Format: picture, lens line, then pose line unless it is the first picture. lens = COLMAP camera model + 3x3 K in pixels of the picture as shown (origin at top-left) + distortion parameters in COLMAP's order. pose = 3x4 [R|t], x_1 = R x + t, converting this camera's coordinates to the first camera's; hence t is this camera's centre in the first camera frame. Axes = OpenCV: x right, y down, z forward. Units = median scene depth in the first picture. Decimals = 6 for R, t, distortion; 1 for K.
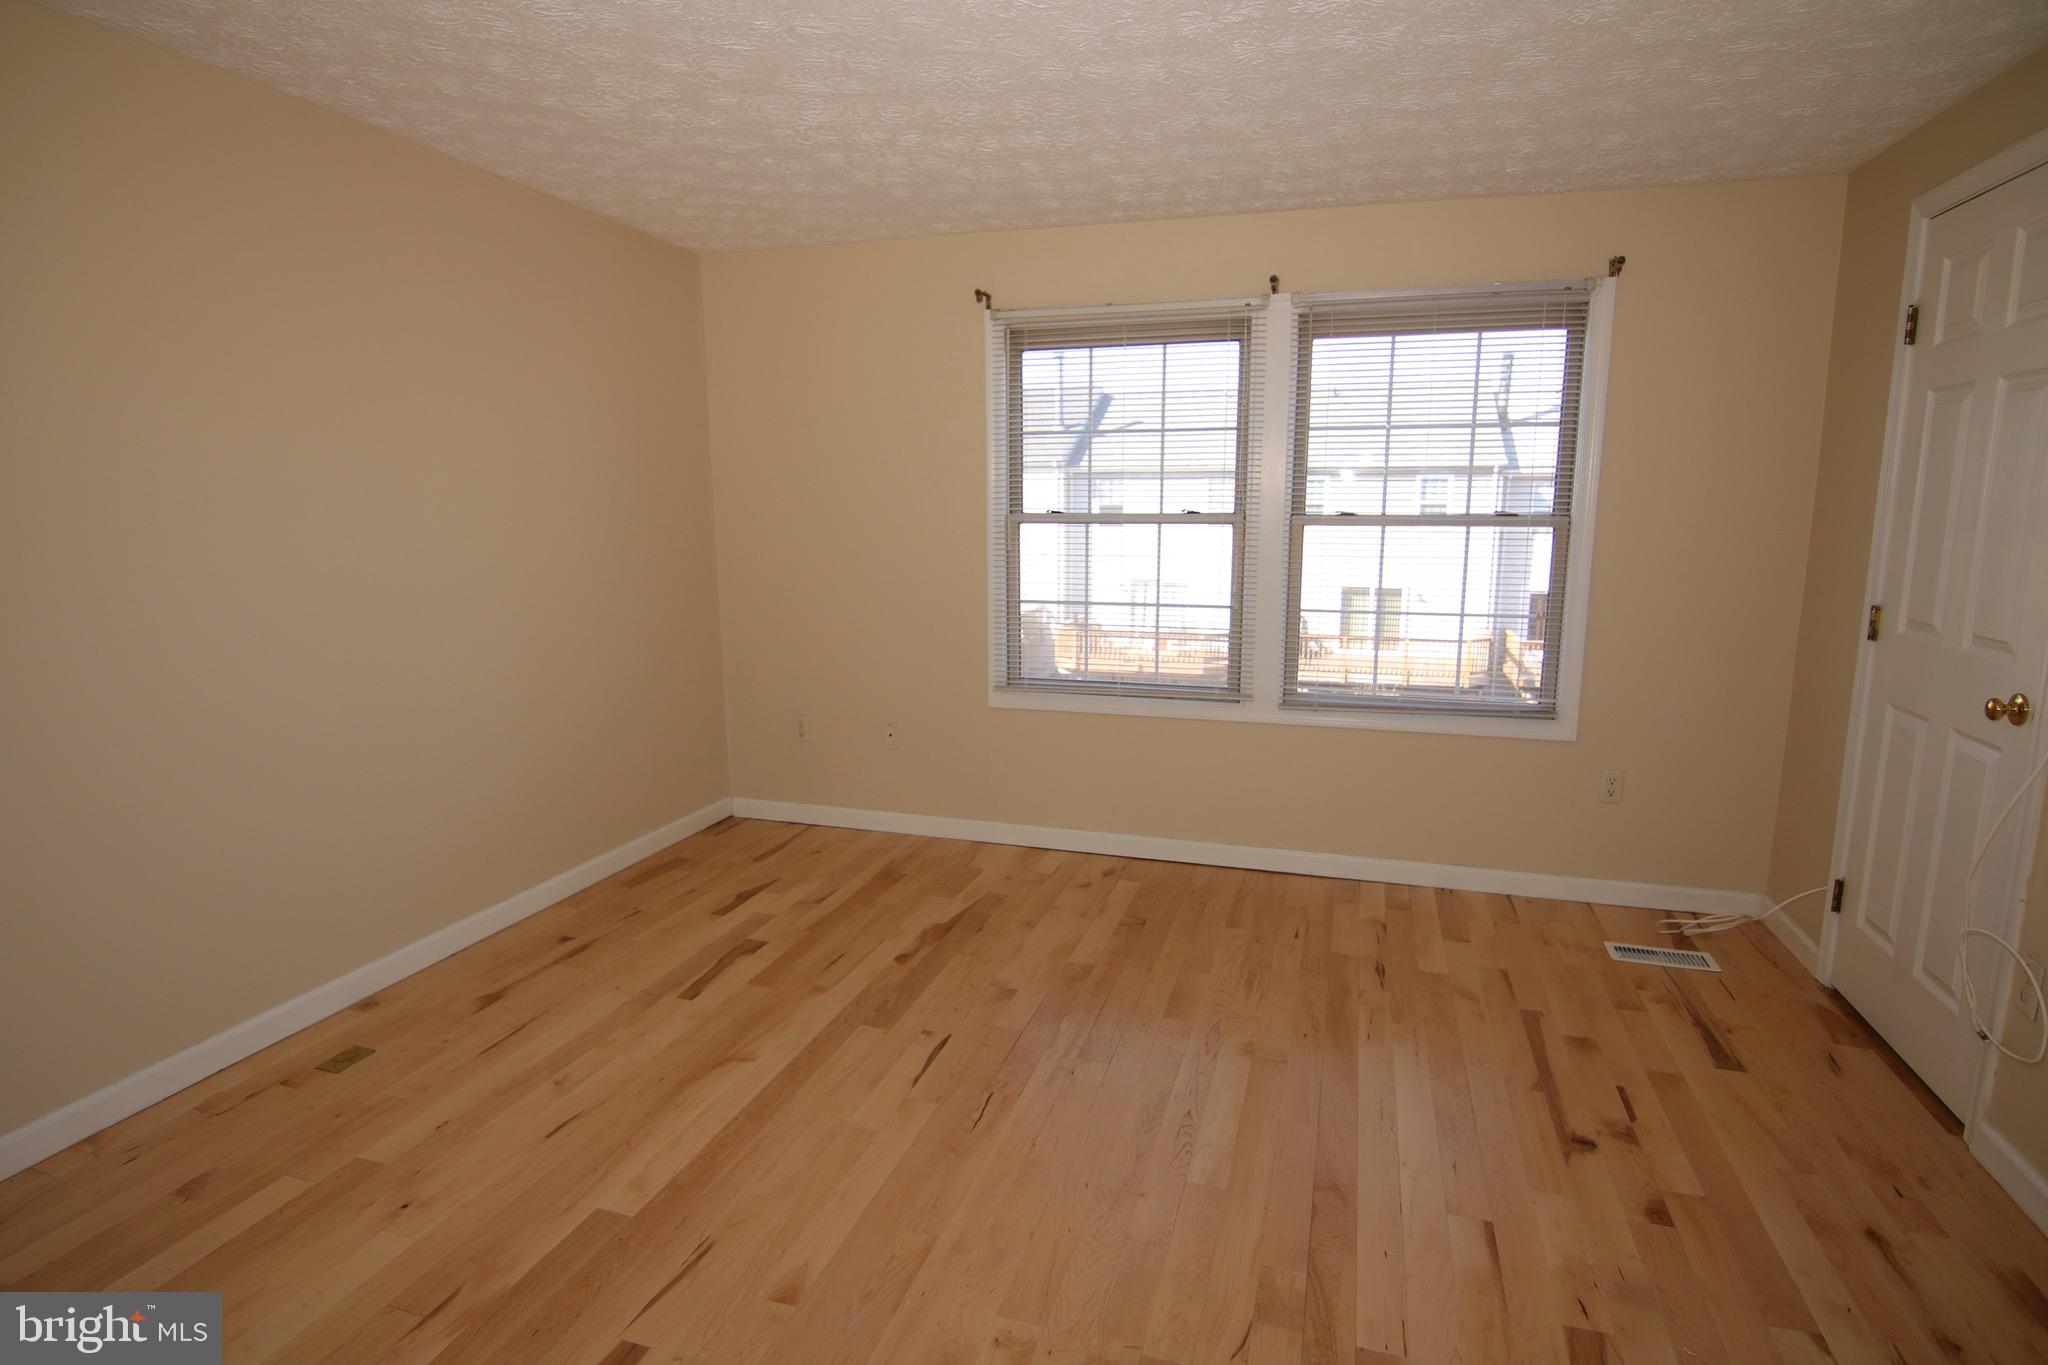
lens RADIAL K [[1101.2, 0, 1012.5], [0, 1101.2, 686.9], [0, 0, 1]] dist [-0.006597, -0.009720]
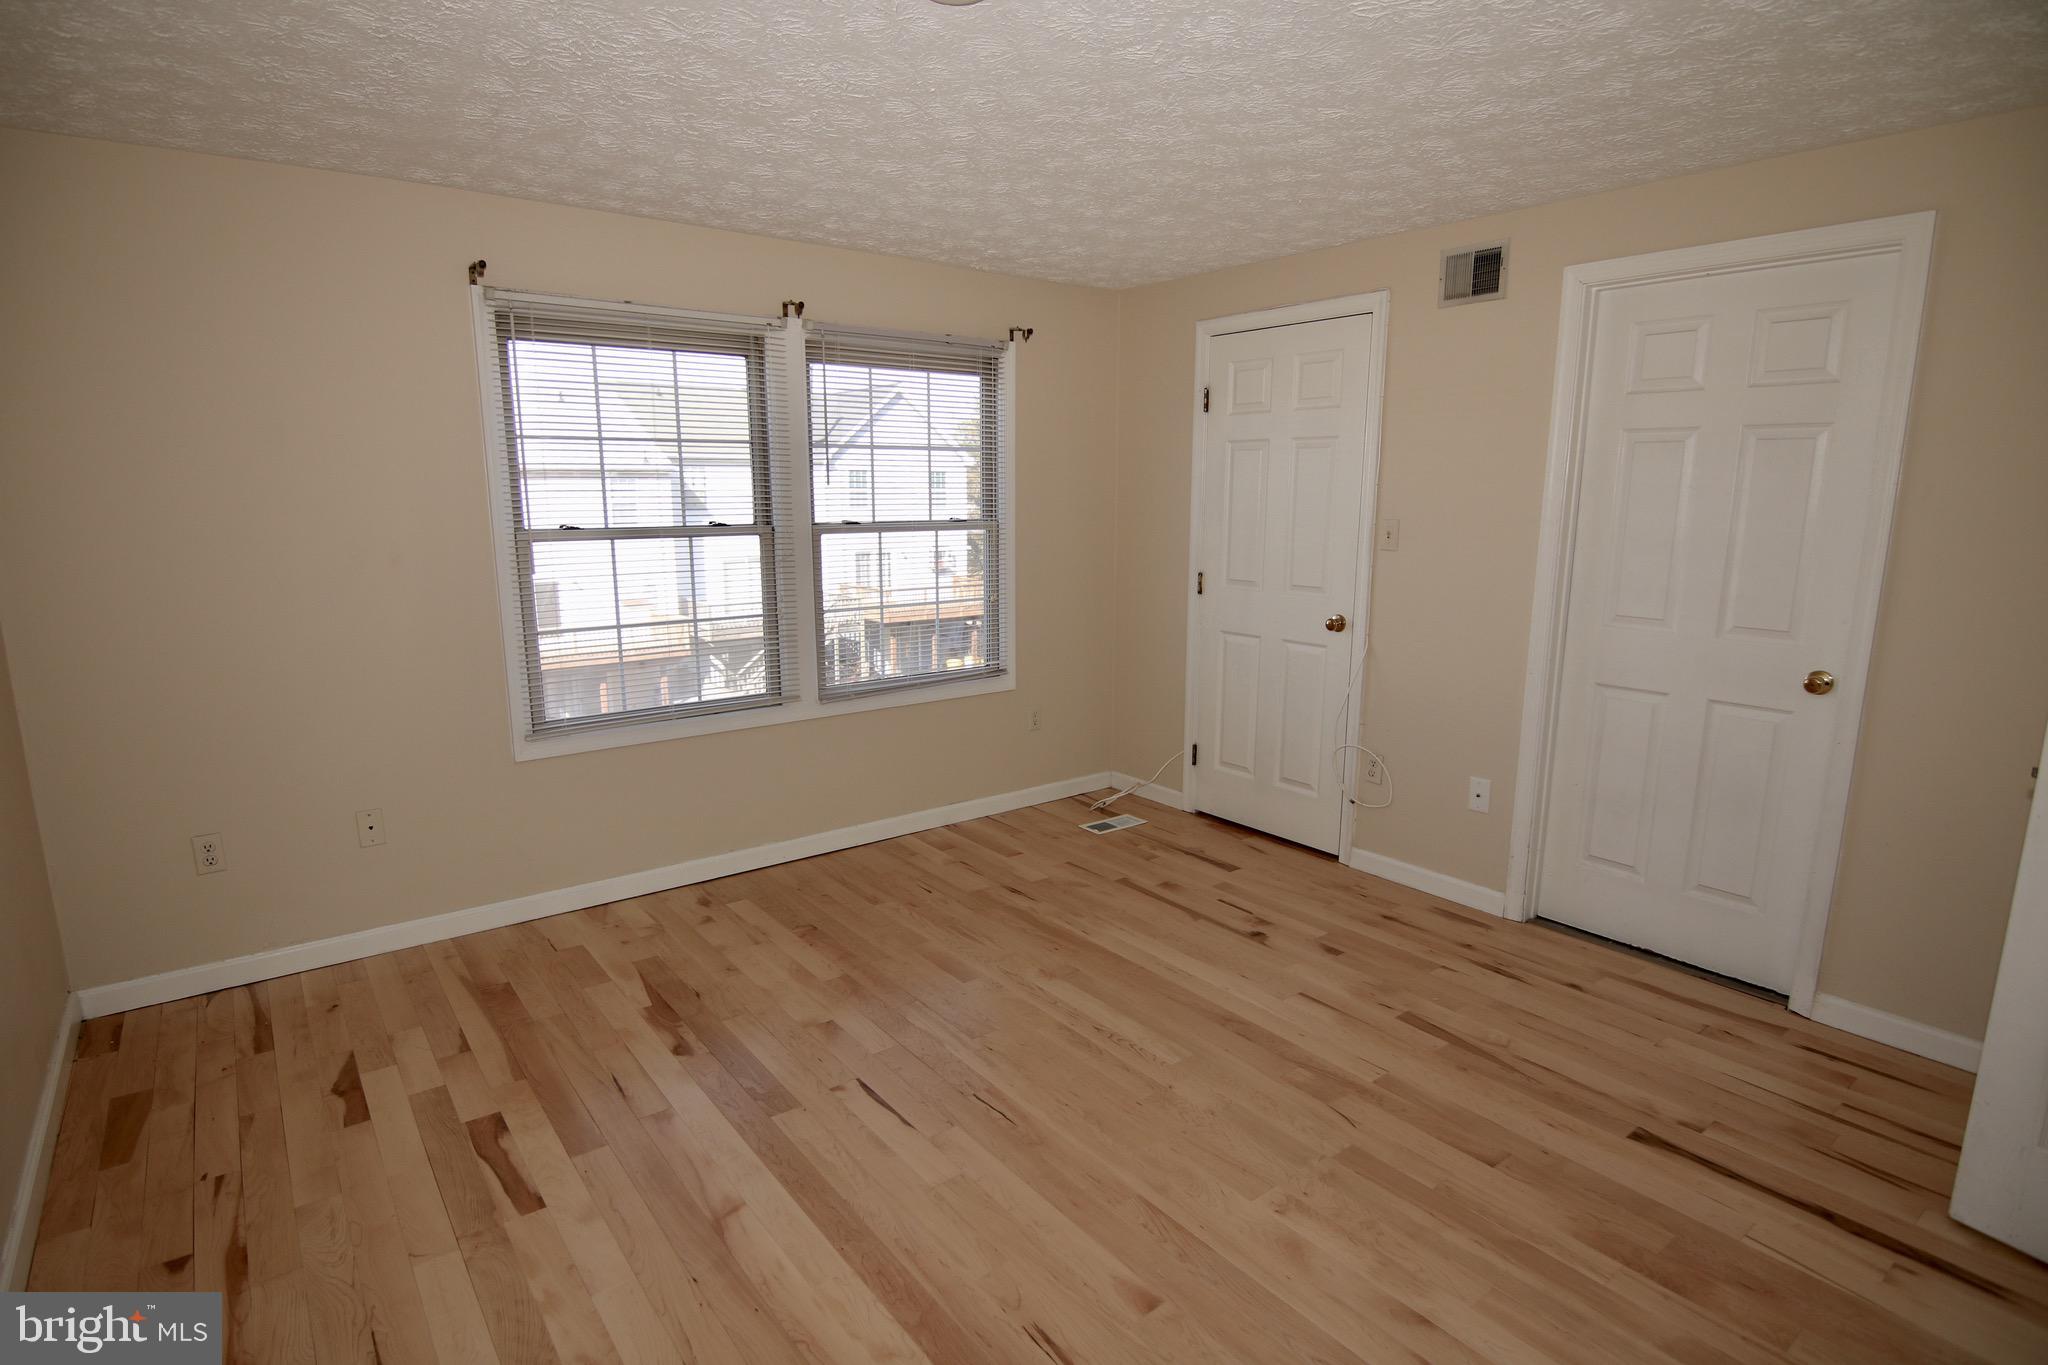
lens RADIAL K [[1046.4, 0, 1029.5], [0, 1046.4, 687.5], [0, 0, 1]] dist [-0.009188, -0.005638]
pose [[0.567928, -0.152018, 0.808918, -0.638000], [0.139394, 0.986364, 0.087499, -0.077658], [-0.811189, 0.063066, 0.581373, 0.315672]]
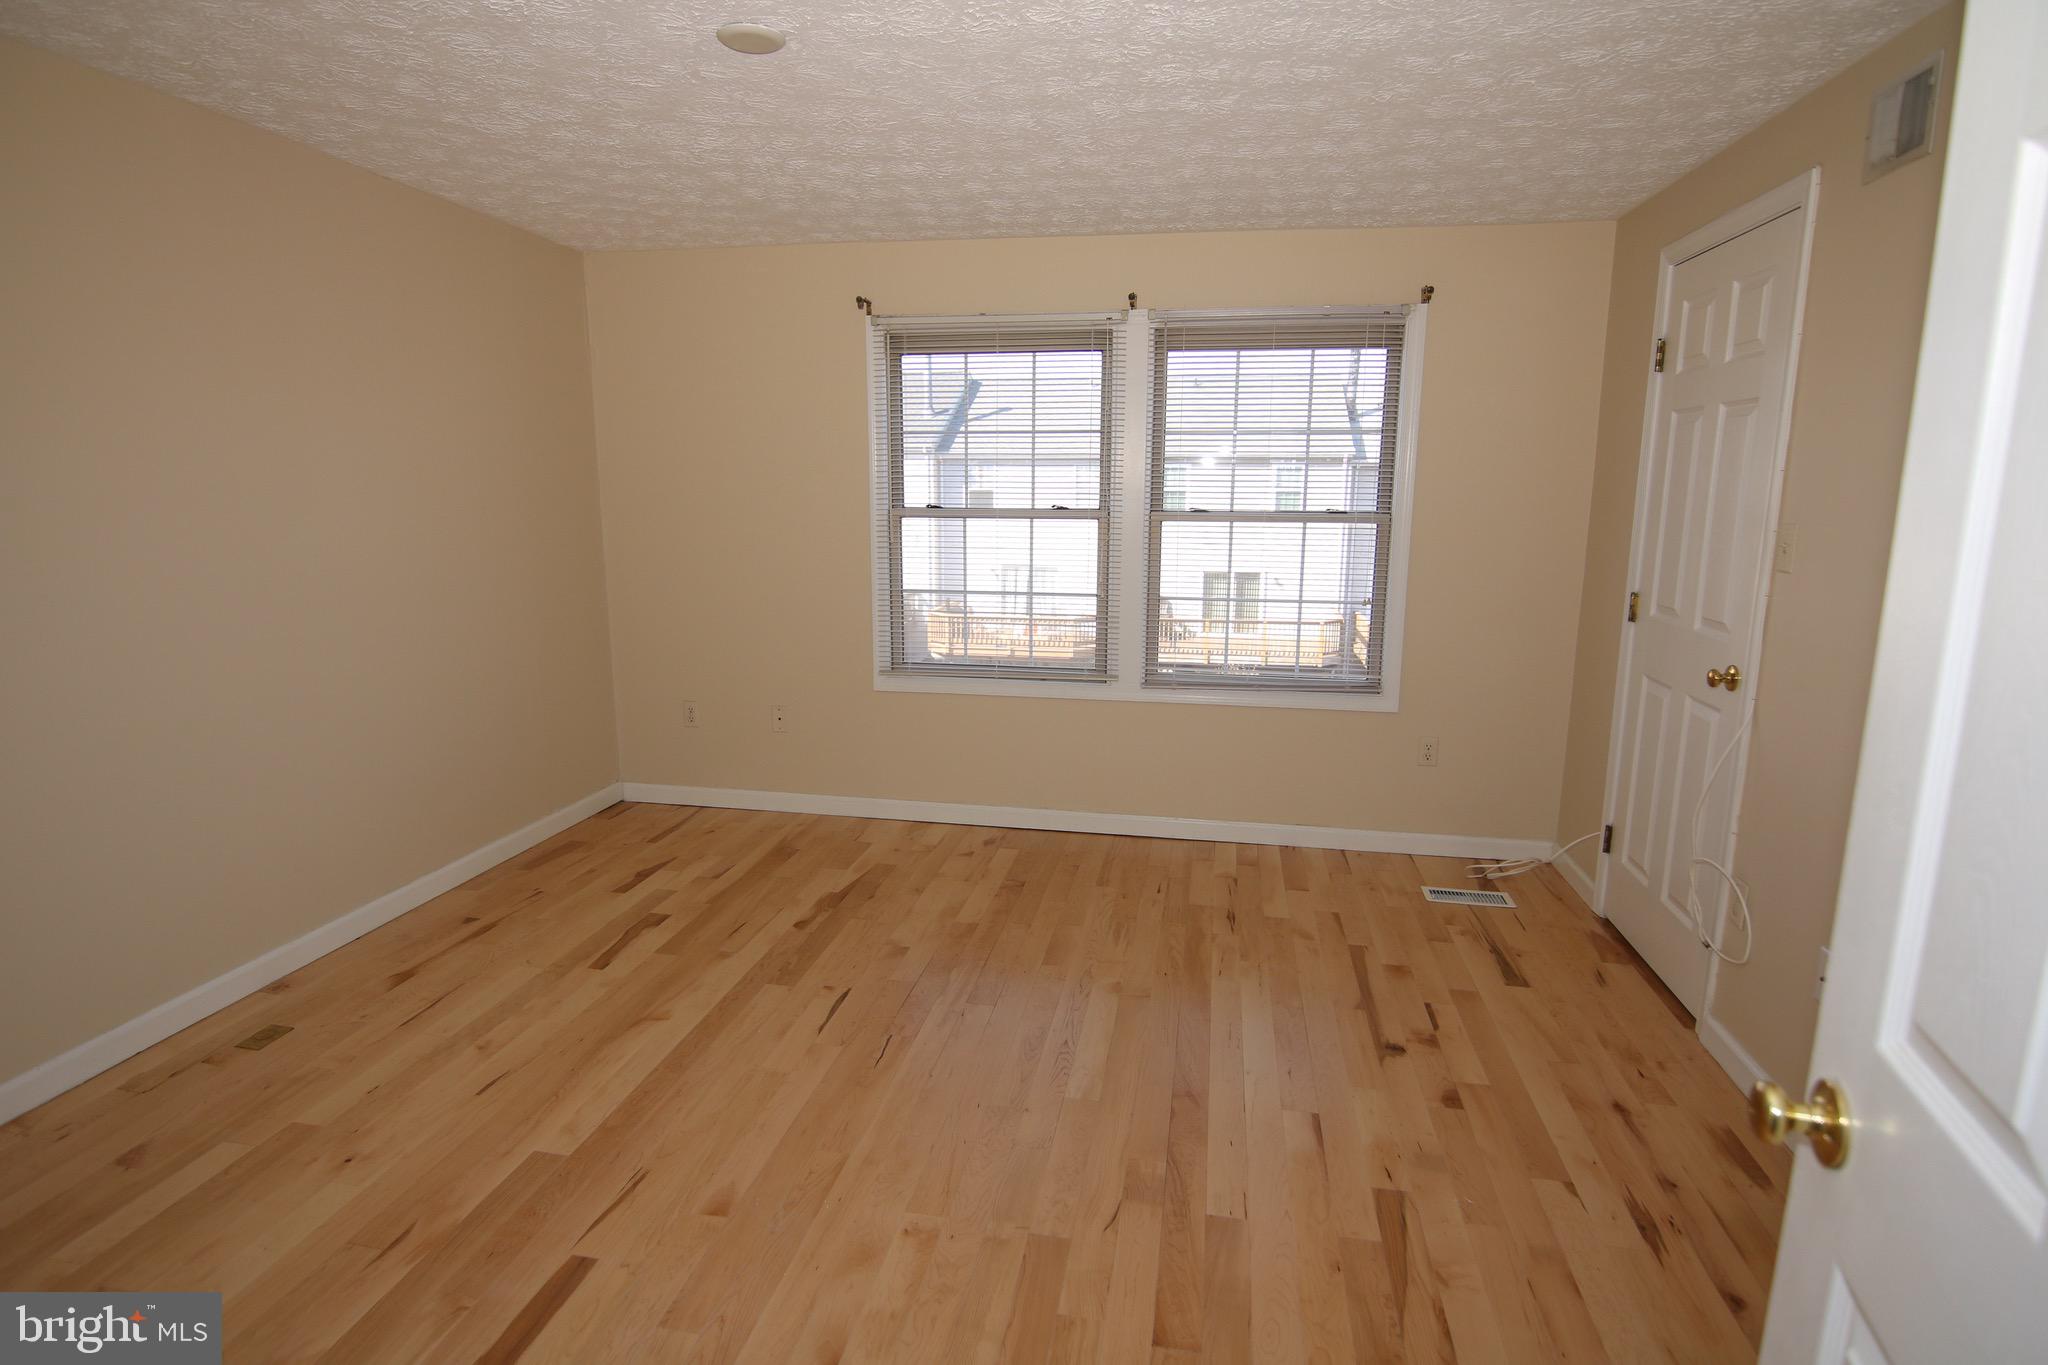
lens RADIAL K [[1101.2, 0, 1016.5], [0, 1101.2, 687.5], [0, 0, 1]] dist [-0.006597, -0.009720]
pose [[0.992688, -0.015016, 0.119774, -0.018033], [0.013267, 0.999794, 0.015382, 0.001257], [-0.119980, -0.013680, 0.992682, -0.102117]]
